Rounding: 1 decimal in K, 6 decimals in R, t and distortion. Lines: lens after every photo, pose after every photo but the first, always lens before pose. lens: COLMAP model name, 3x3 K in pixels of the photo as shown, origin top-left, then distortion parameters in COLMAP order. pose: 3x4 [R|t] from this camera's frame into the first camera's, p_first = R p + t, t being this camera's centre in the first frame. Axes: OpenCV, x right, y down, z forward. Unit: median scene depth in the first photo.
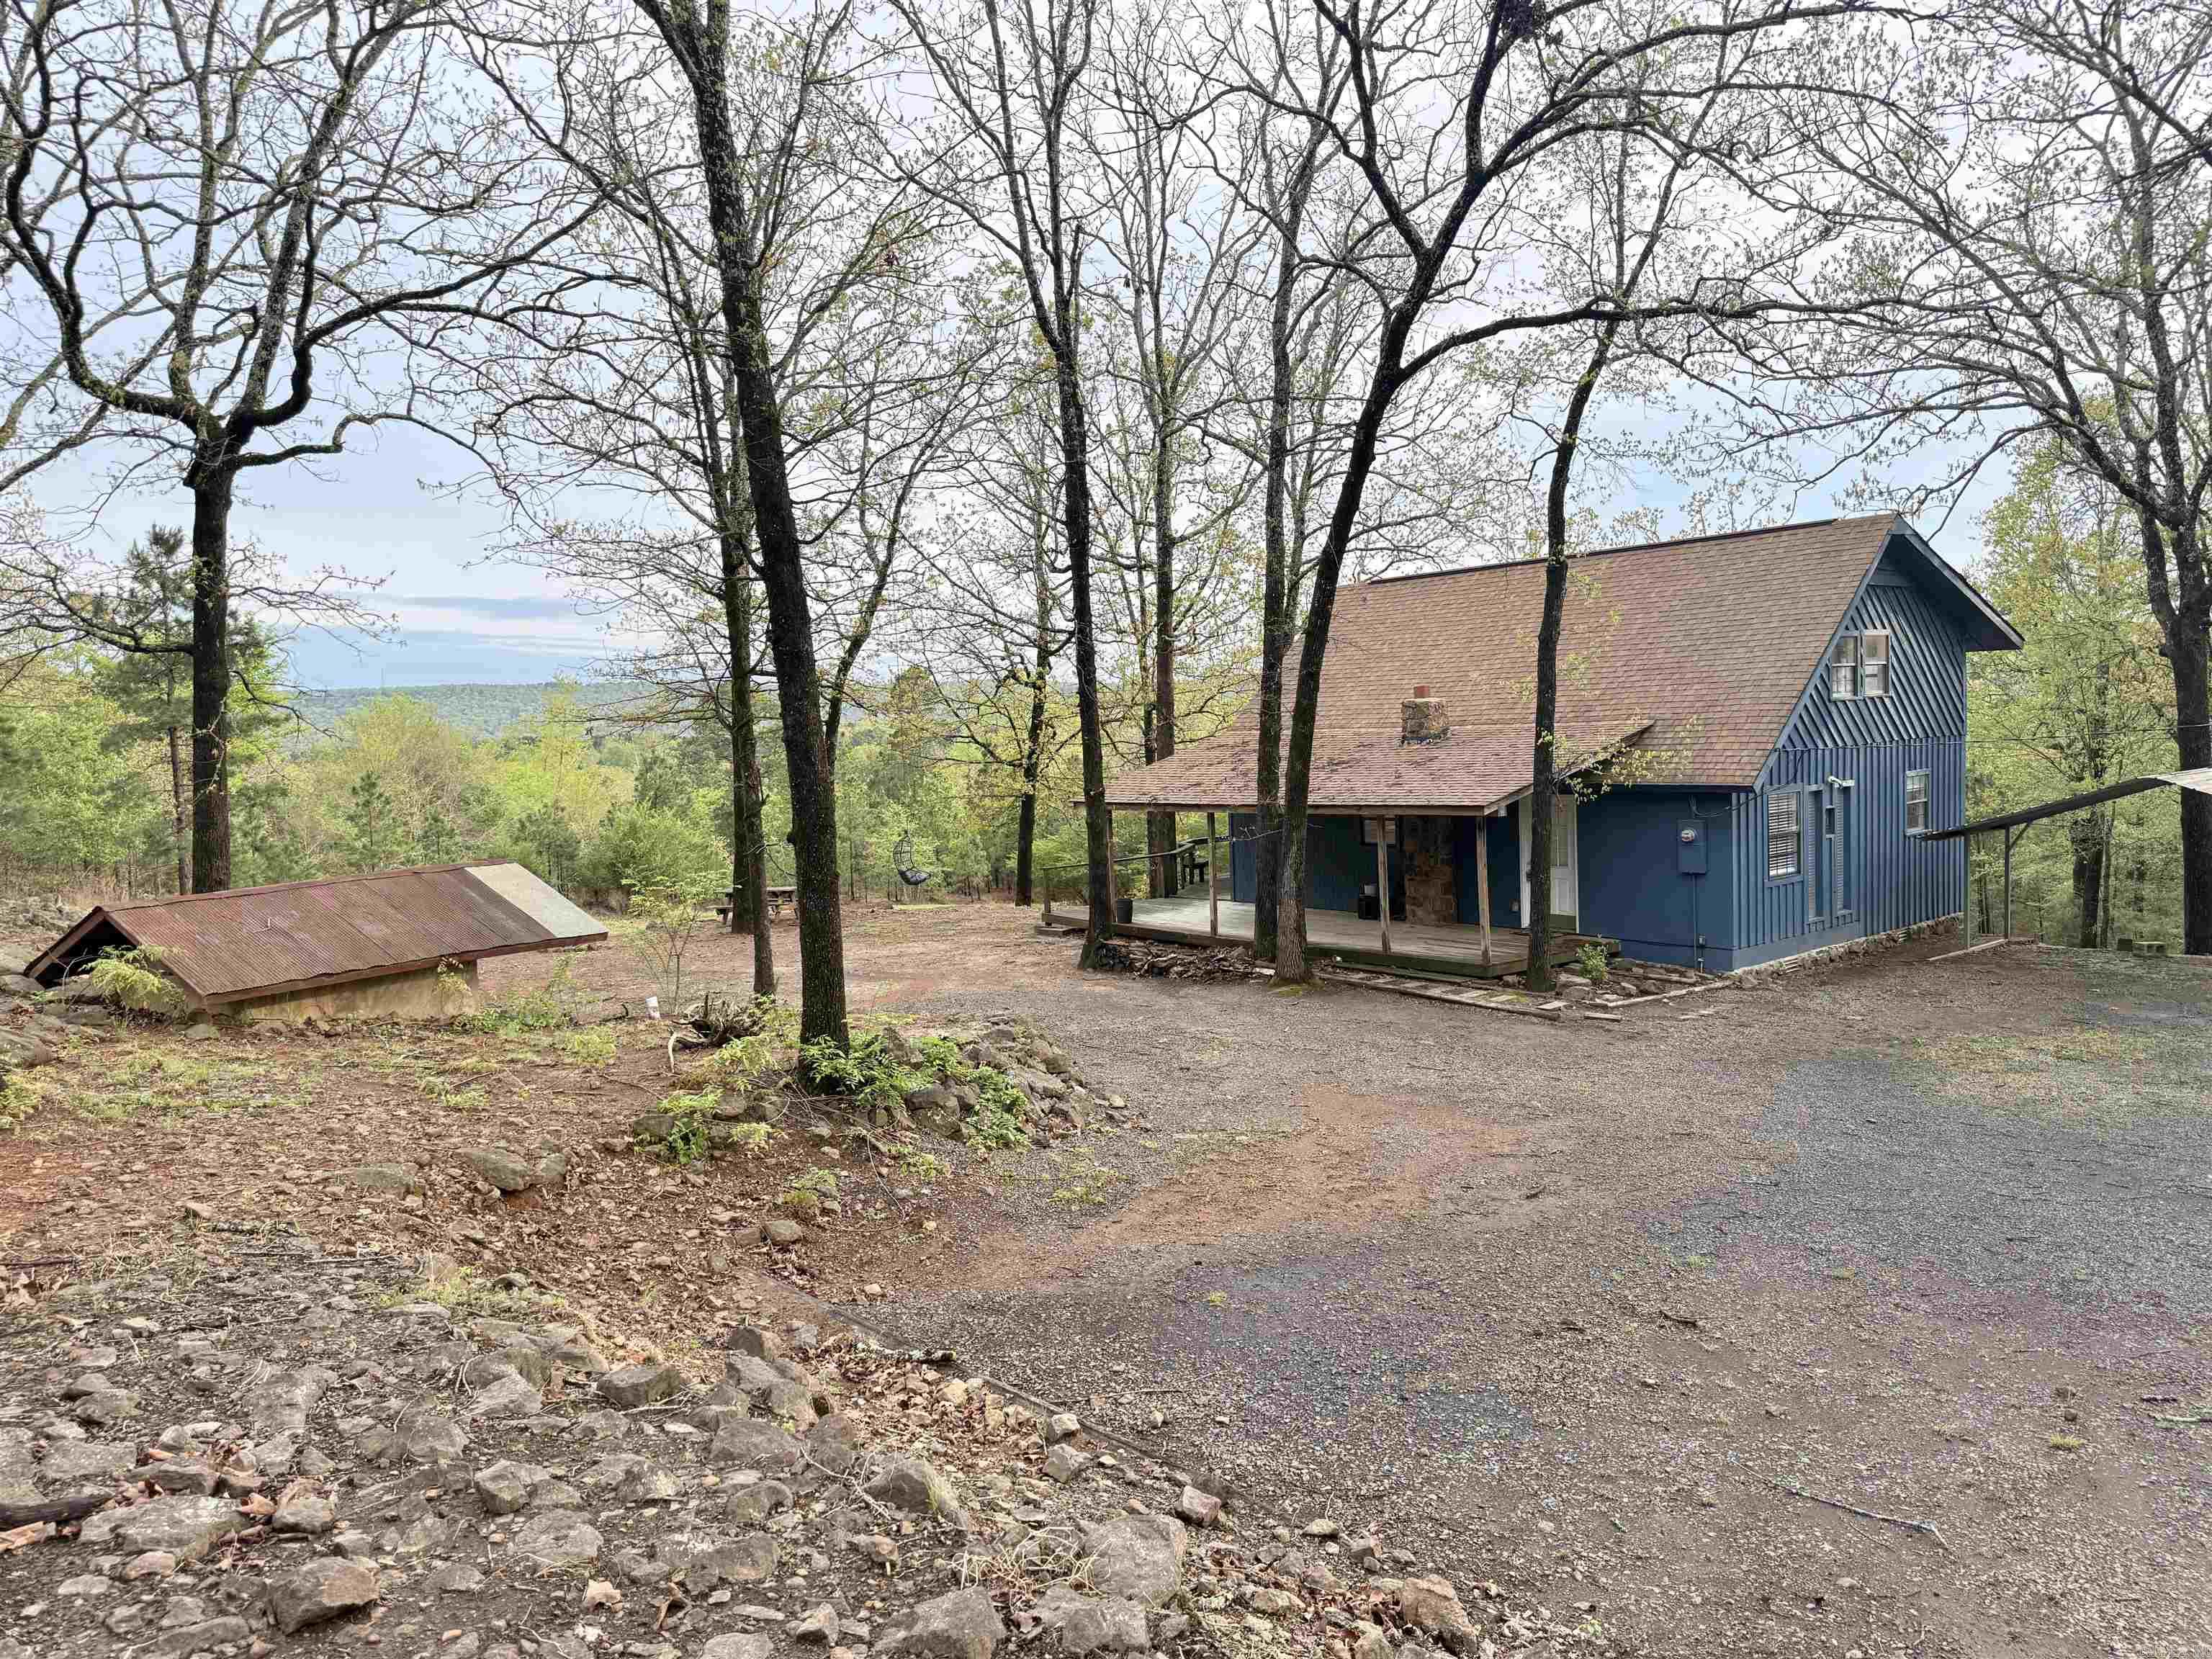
lens RADIAL K [[1555.5, 0, 1096.1], [0, 1555.5, 828.0], [0, 0, 1]] dist [0.048235, -0.039638]
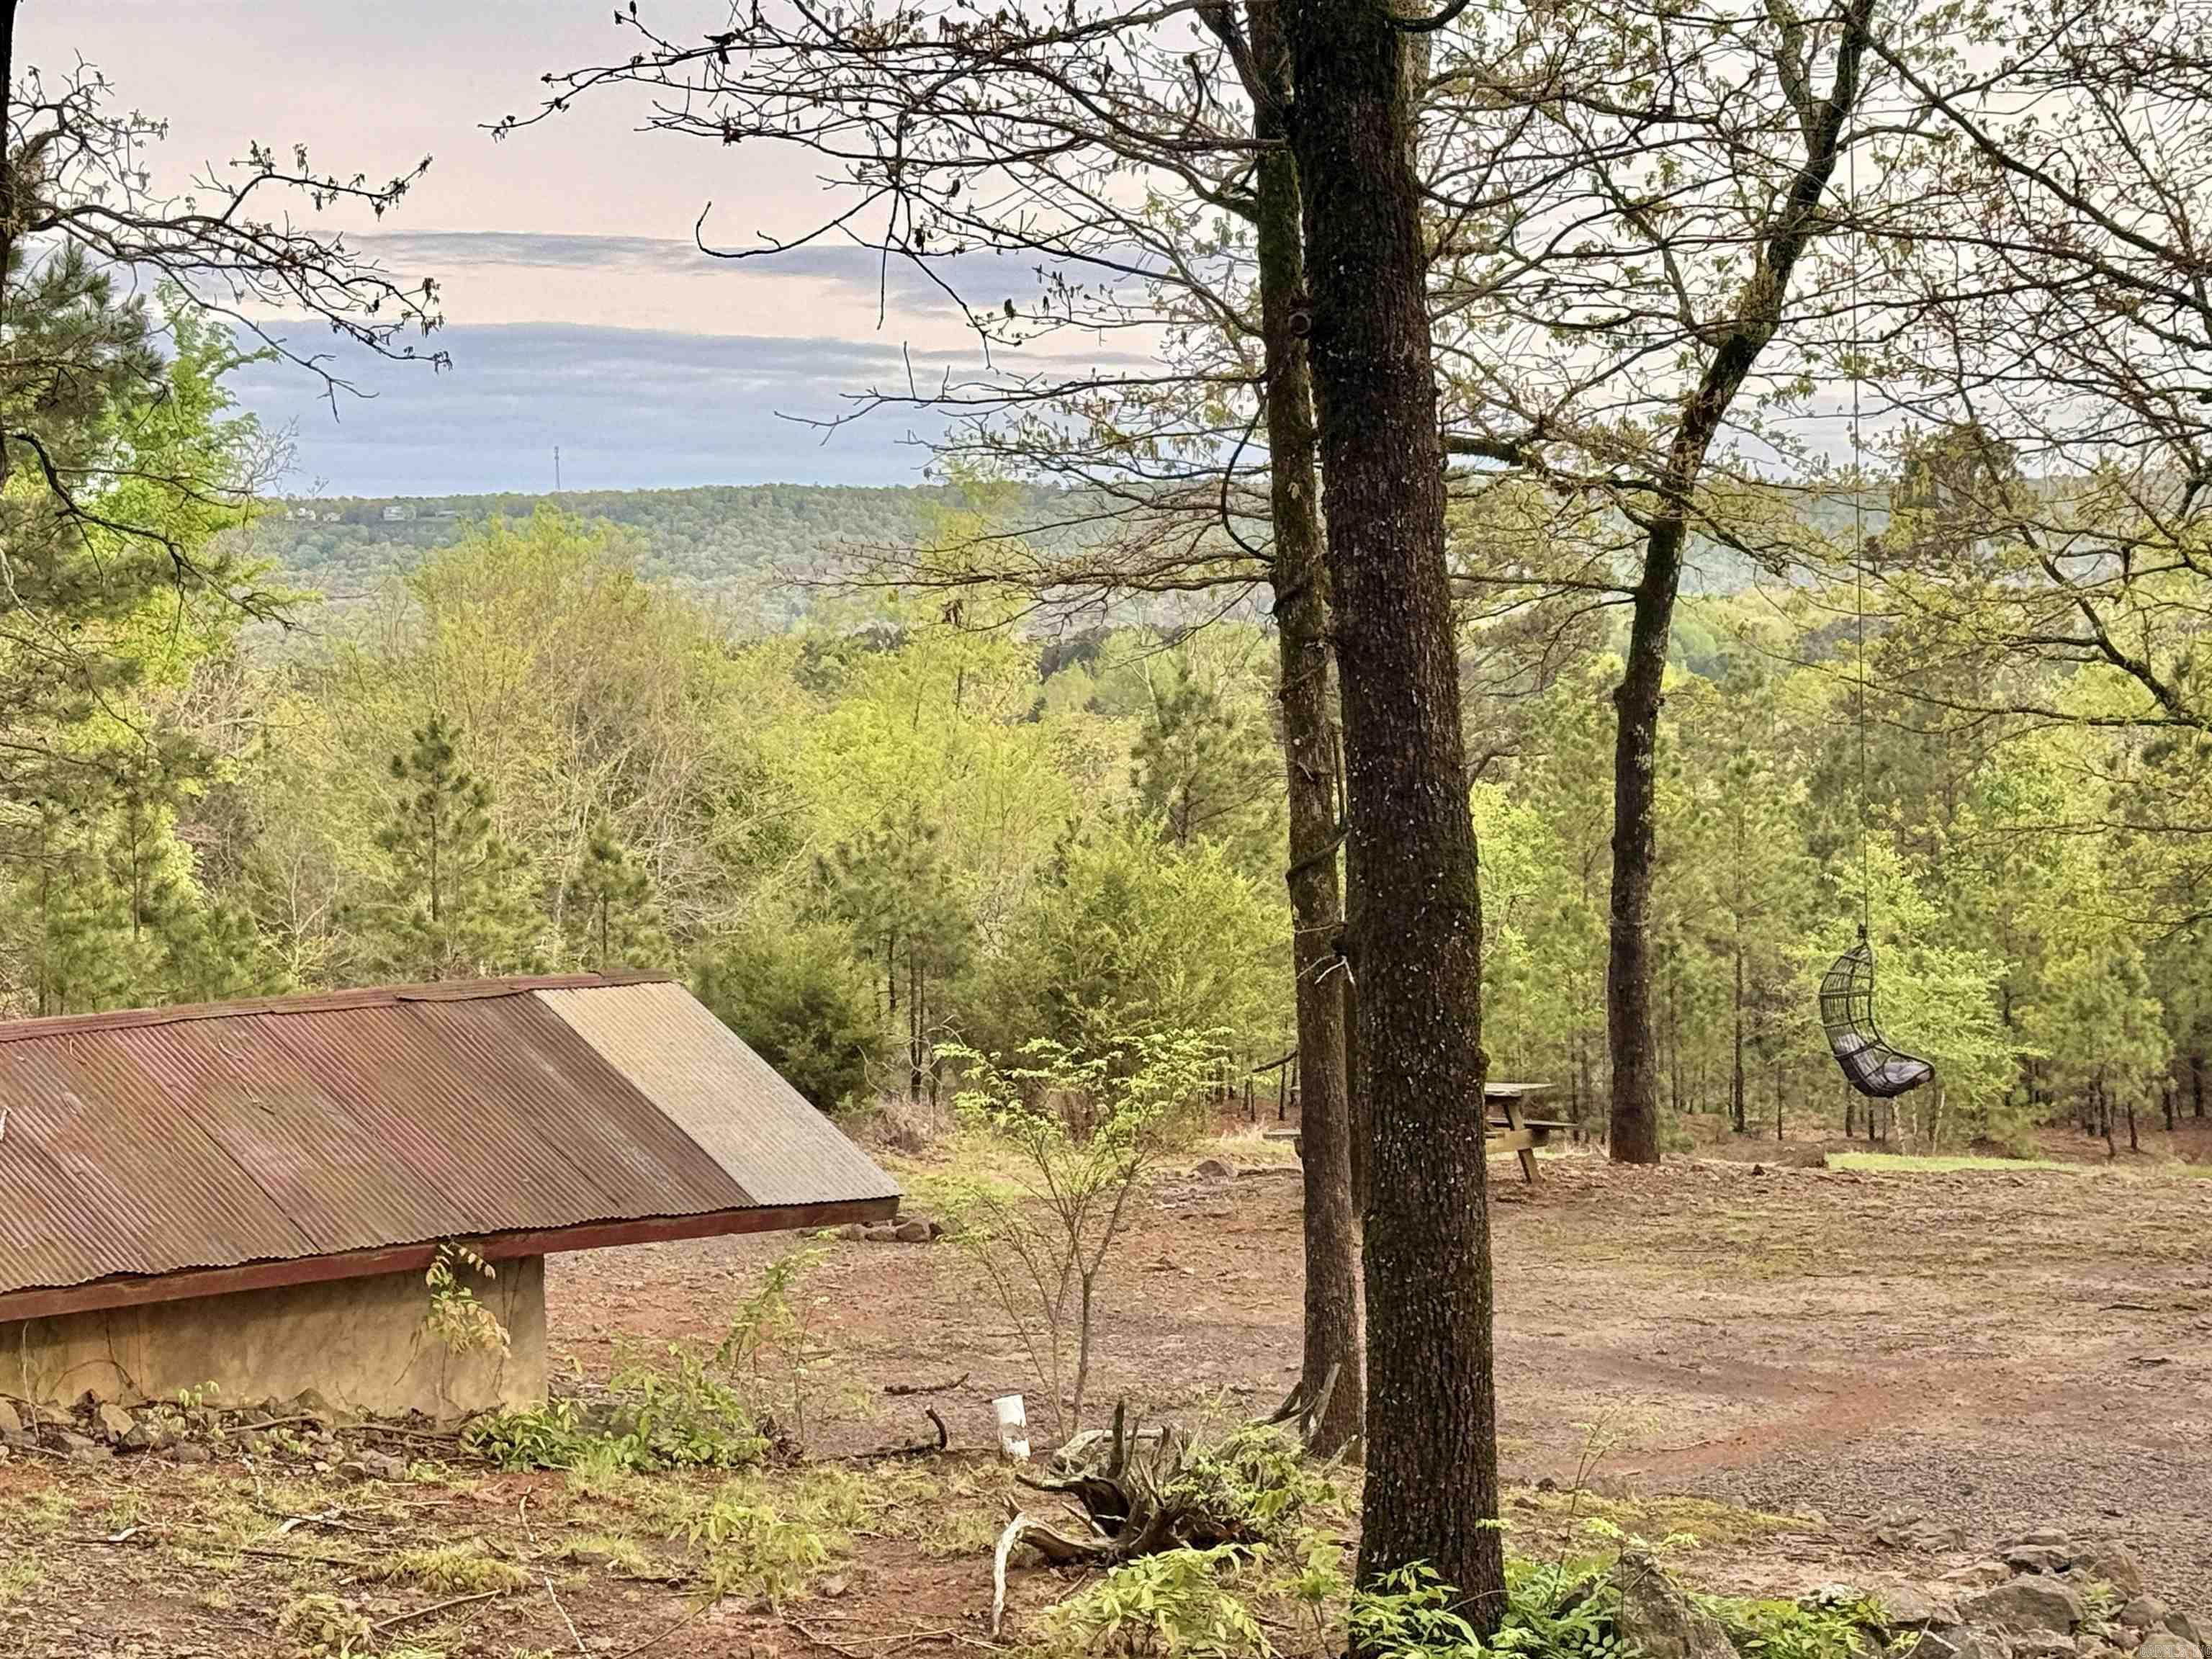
lens RADIAL K [[4537.2, 0, 1101.8], [0, 4537.2, 820.7], [0, 0, 1]] dist [0.205573, 0.000000]
pose [[0.947153, 0.027020, -0.319642, 0.034134], [-0.033369, 0.999339, -0.014403, -0.001858], [0.319042, 0.024308, 0.947429, 0.051788]]
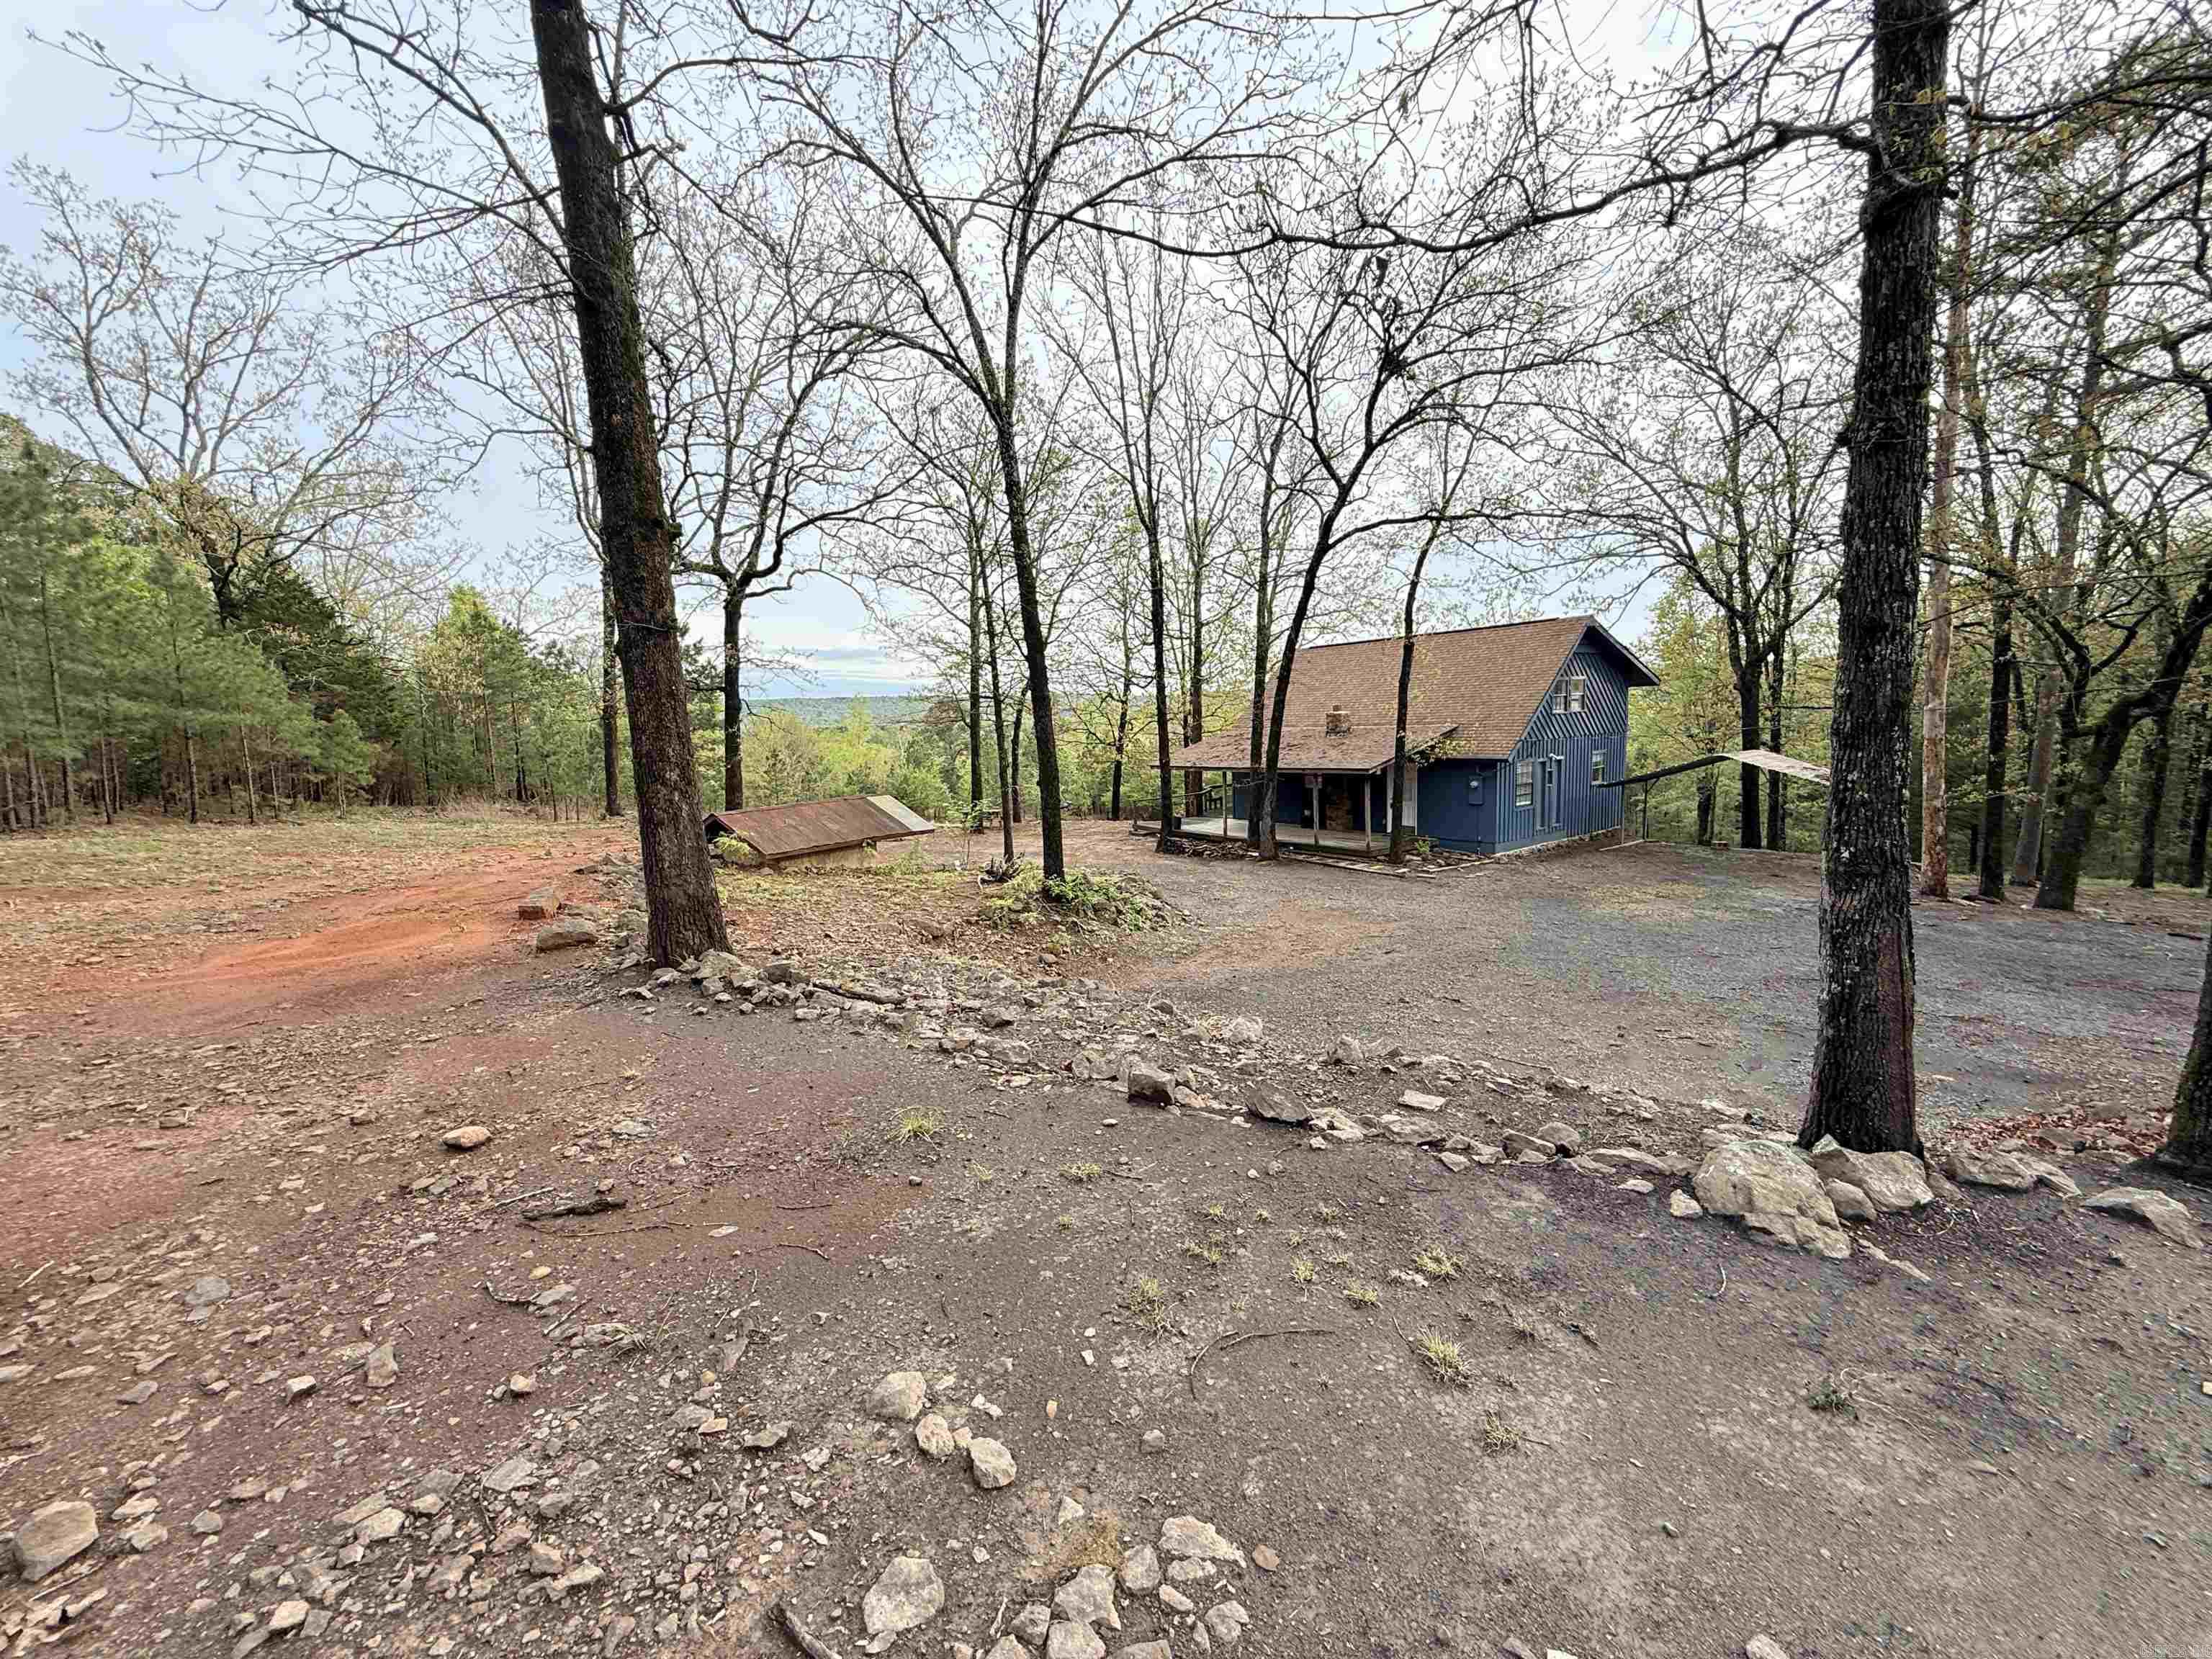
lens RADIAL K [[885.5, 0, 1103.2], [0, 885.5, 823.2], [0, 0, 1]] dist [-0.001300, 0.000695]
pose [[0.998895, 0.006287, -0.046583, -0.029939], [-0.004015, 0.998805, 0.048702, 0.000919], [0.046834, -0.048461, 0.997726, -0.117905]]
